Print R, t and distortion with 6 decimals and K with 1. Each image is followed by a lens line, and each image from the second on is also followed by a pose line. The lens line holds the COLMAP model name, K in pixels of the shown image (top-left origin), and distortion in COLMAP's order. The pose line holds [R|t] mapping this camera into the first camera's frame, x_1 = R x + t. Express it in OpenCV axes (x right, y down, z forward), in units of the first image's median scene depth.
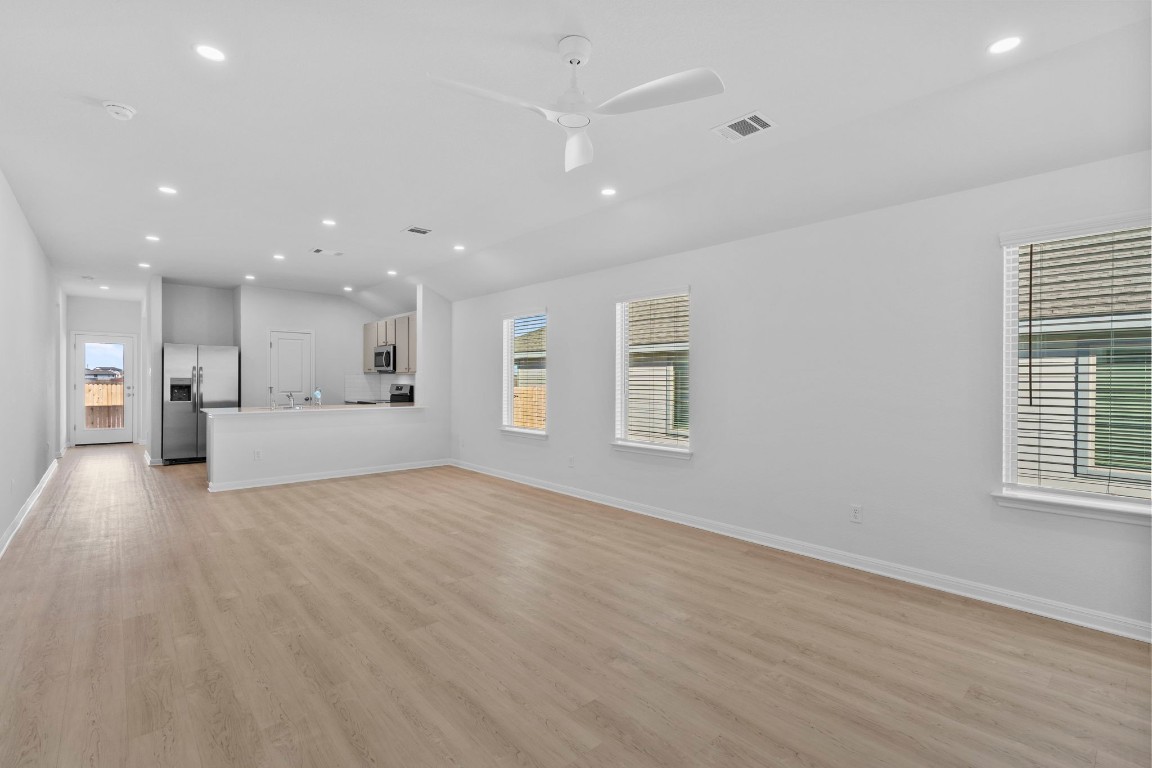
lens RADIAL K [[519.5, 0, 576.0], [0, 519.5, 384.0], [0, 0, 1]] dist [-0.005400, -0.000012]
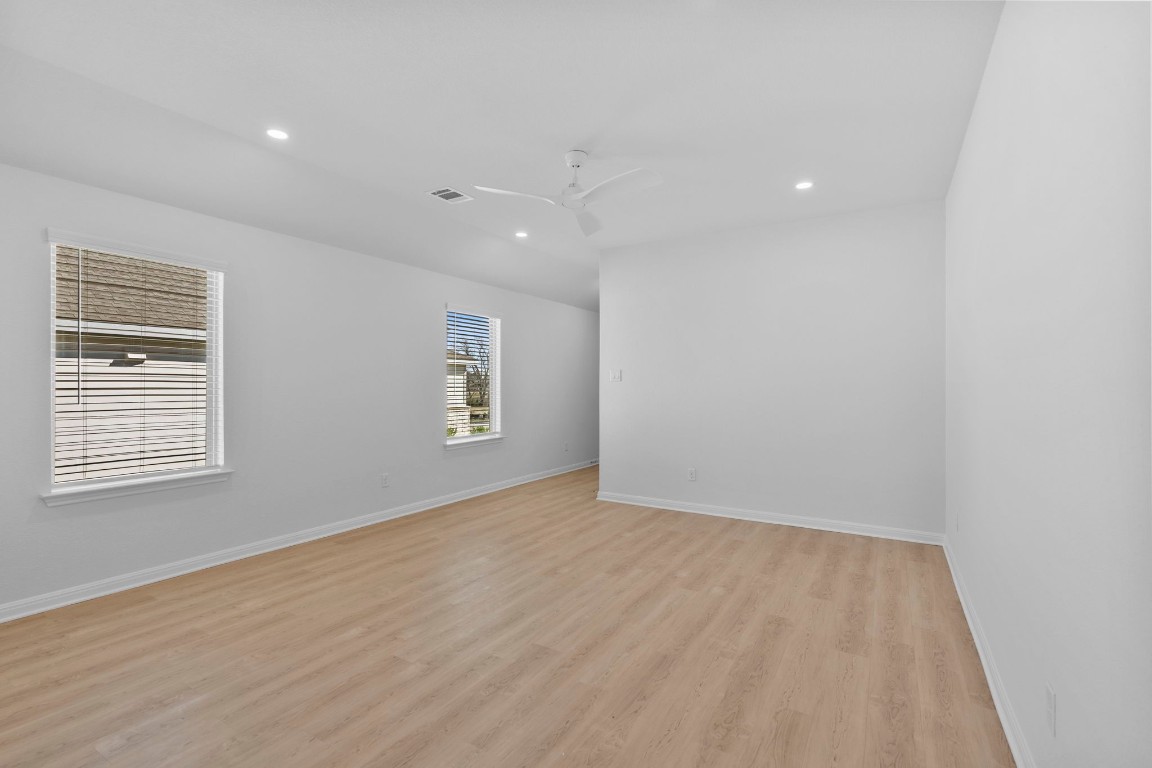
lens RADIAL K [[519.5, 0, 576.0], [0, 519.5, 384.0], [0, 0, 1]] dist [-0.005400, -0.000012]
pose [[-0.293921, -0.006513, 0.955807, -0.767993], [-0.001759, 0.999979, 0.006273, -0.009709], [-0.955828, 0.000162, -0.293926, 0.784480]]
